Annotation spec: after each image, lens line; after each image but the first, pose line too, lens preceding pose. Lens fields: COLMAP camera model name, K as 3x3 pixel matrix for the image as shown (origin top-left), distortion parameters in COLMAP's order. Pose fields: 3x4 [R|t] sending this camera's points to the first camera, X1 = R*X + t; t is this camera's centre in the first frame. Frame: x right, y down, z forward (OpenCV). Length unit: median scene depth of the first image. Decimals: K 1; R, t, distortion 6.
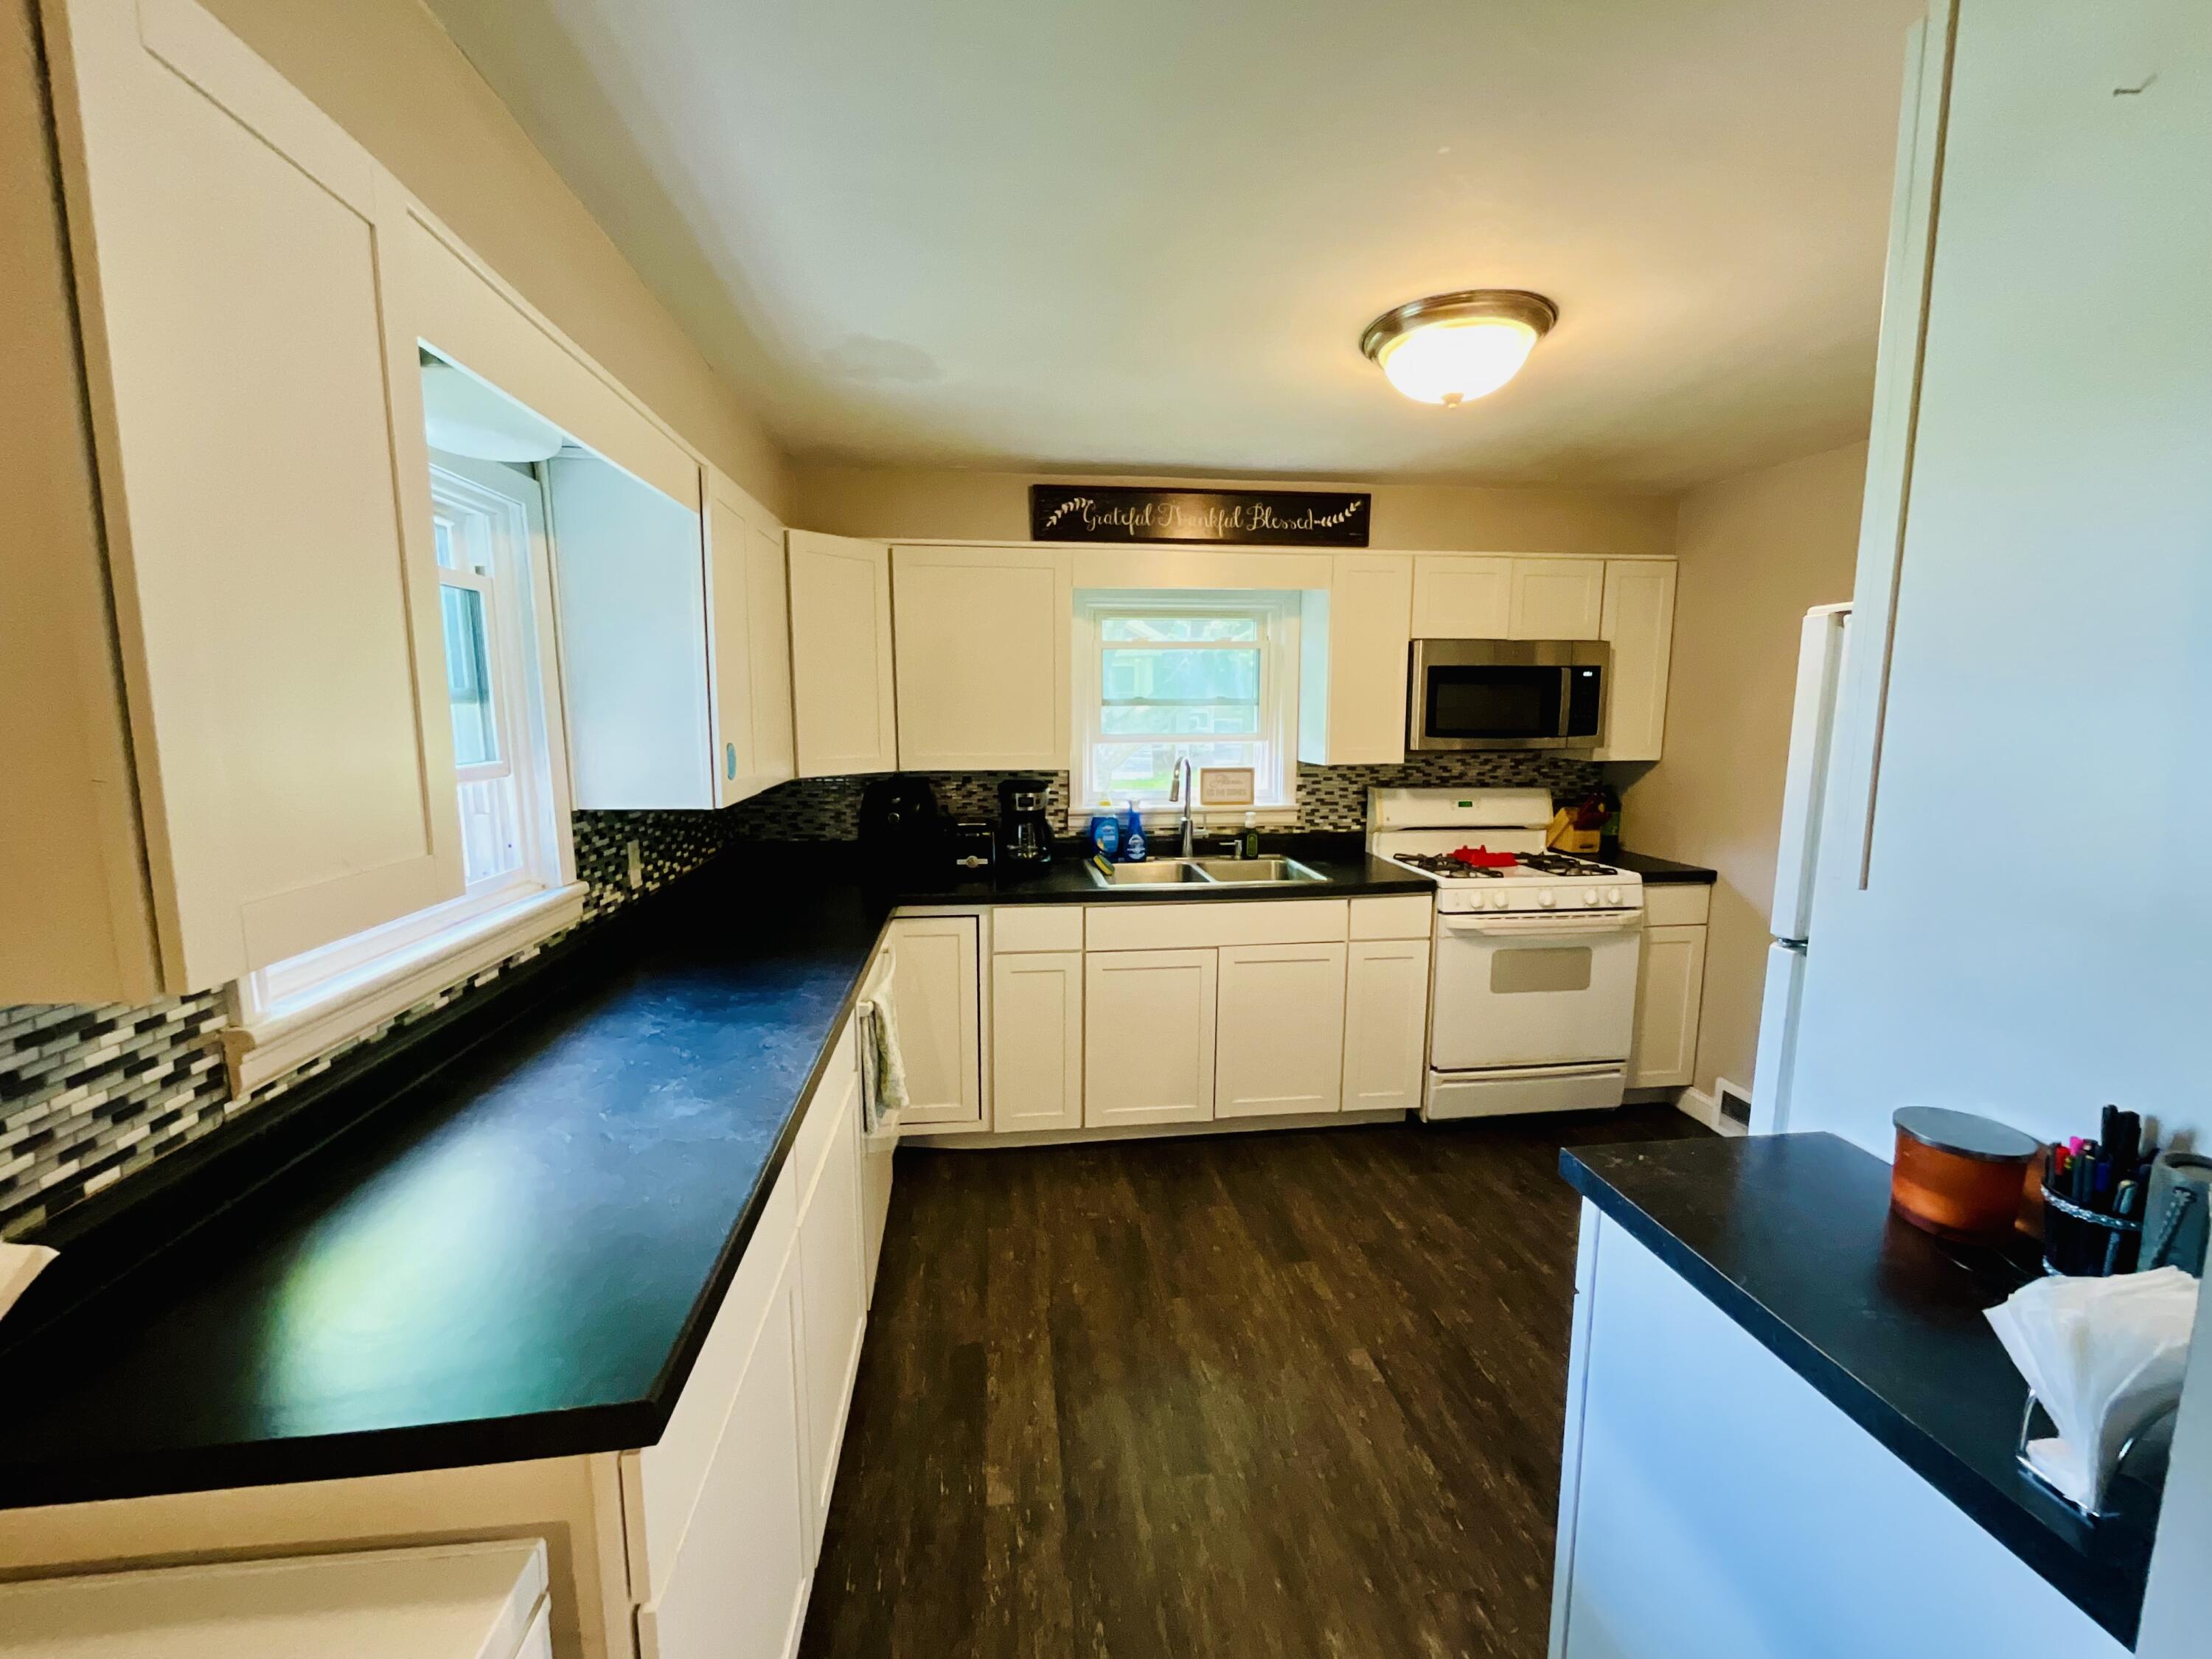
lens RADIAL K [[889.2, 0, 1119.2], [0, 889.2, 831.5], [0, 0, 1]] dist [-0.003733, 0.000652]
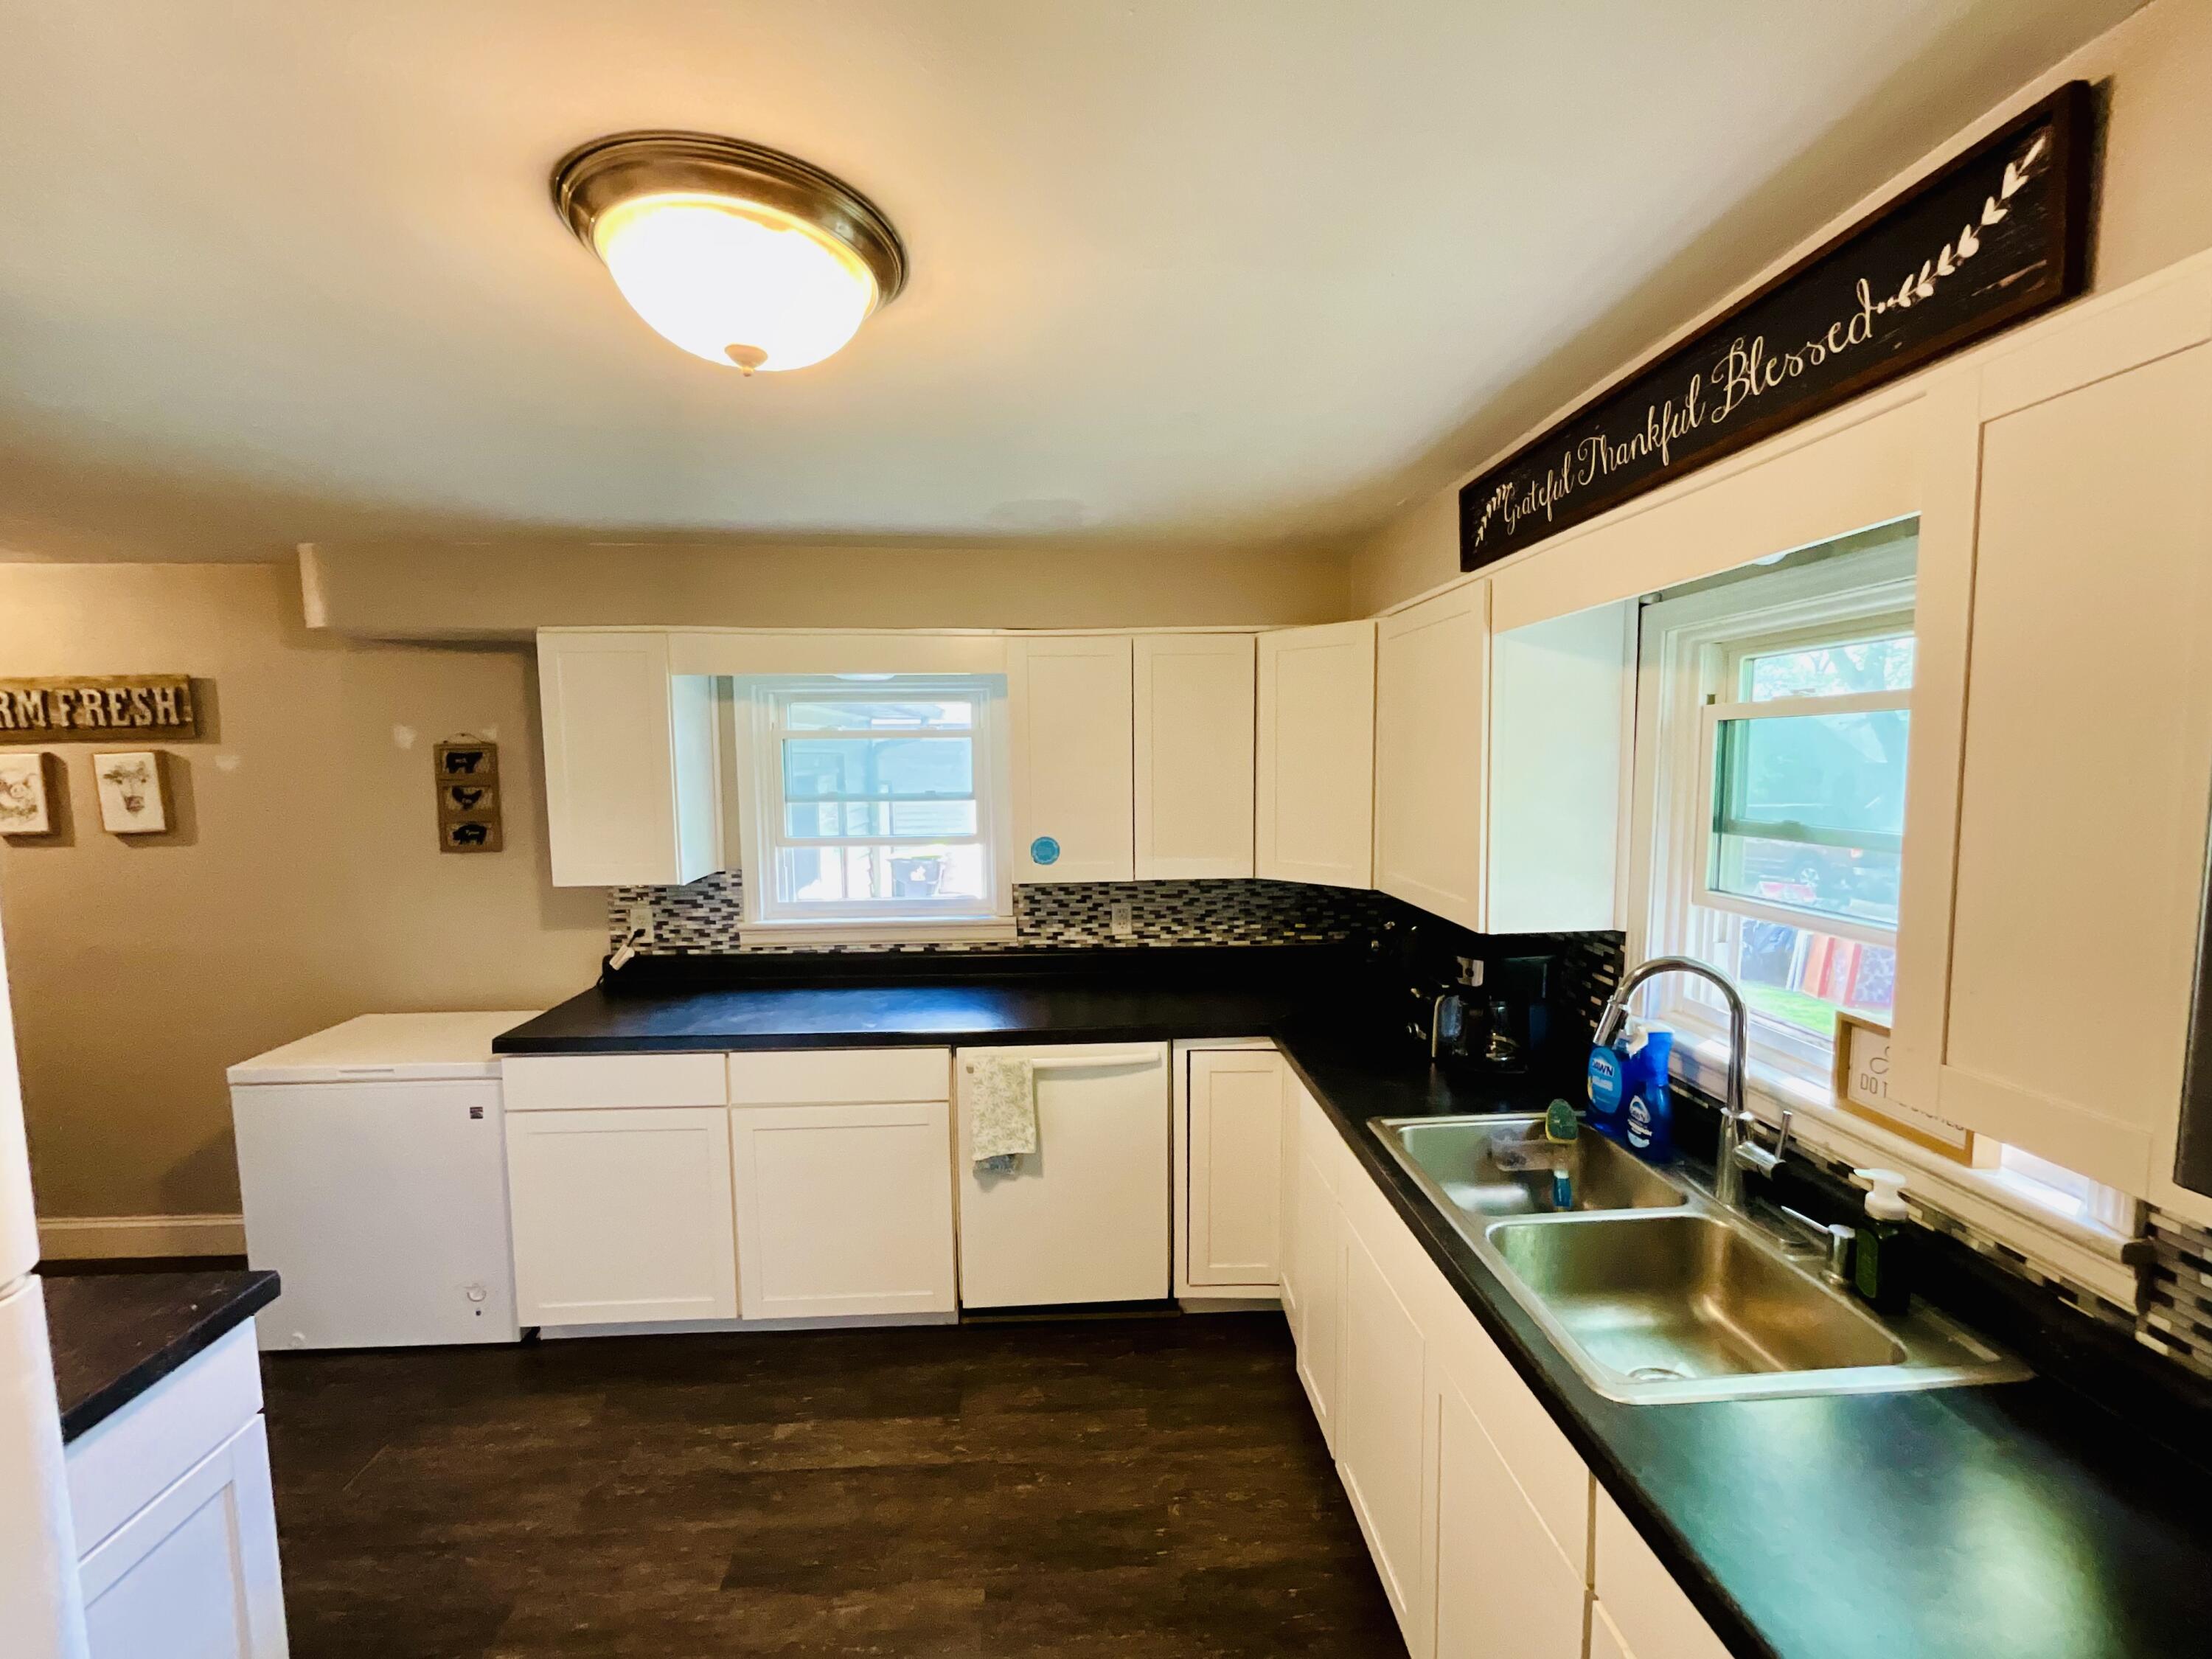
lens RADIAL K [[889.2, 0, 1118.9], [0, 889.2, 826.5], [0, 0, 1]] dist [-0.003733, 0.000652]
pose [[-0.080658, 0.084301, -0.993170, 0.568276], [-0.130530, 0.986943, 0.094373, -0.168491], [0.988158, 0.137250, -0.068601, 0.795690]]
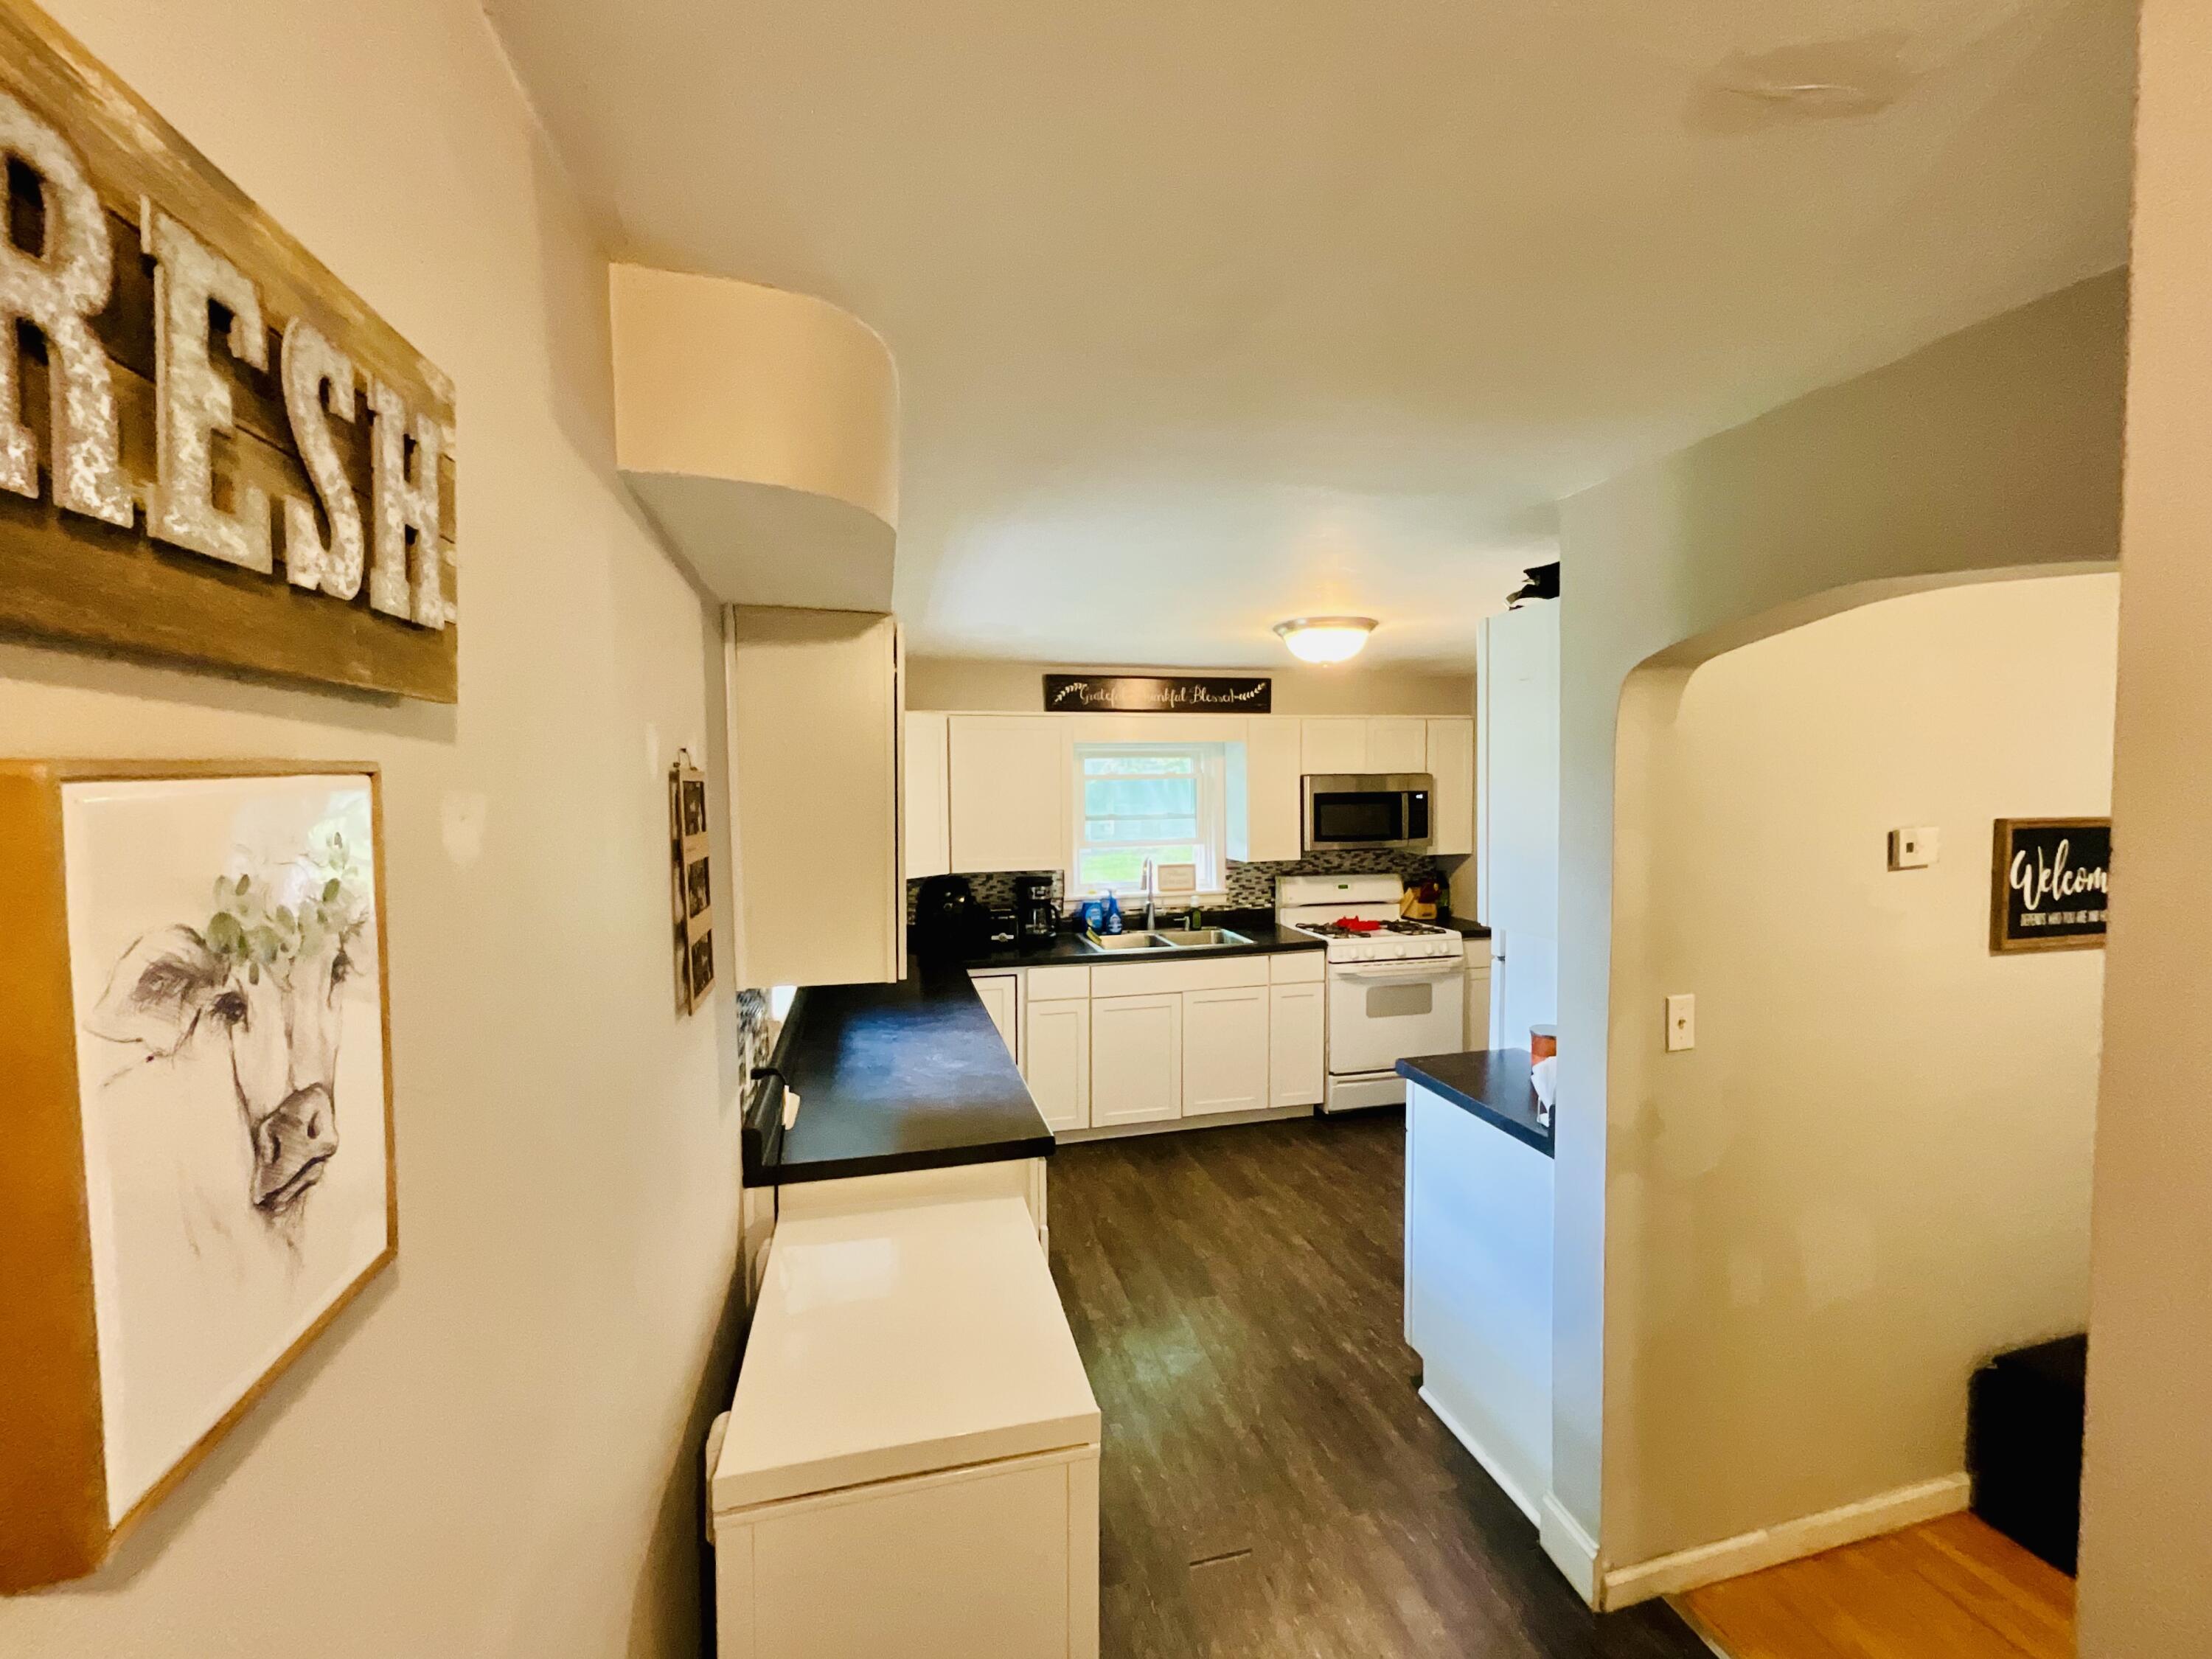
lens RADIAL K [[889.2, 0, 1111.1], [0, 889.2, 822.7], [0, 0, 1]] dist [-0.003733, 0.000652]
pose [[0.993145, -0.014001, 0.116045, -0.157531], [0.025458, 0.994876, -0.097843, -0.003840], [-0.114081, 0.100127, 0.988413, -0.410474]]
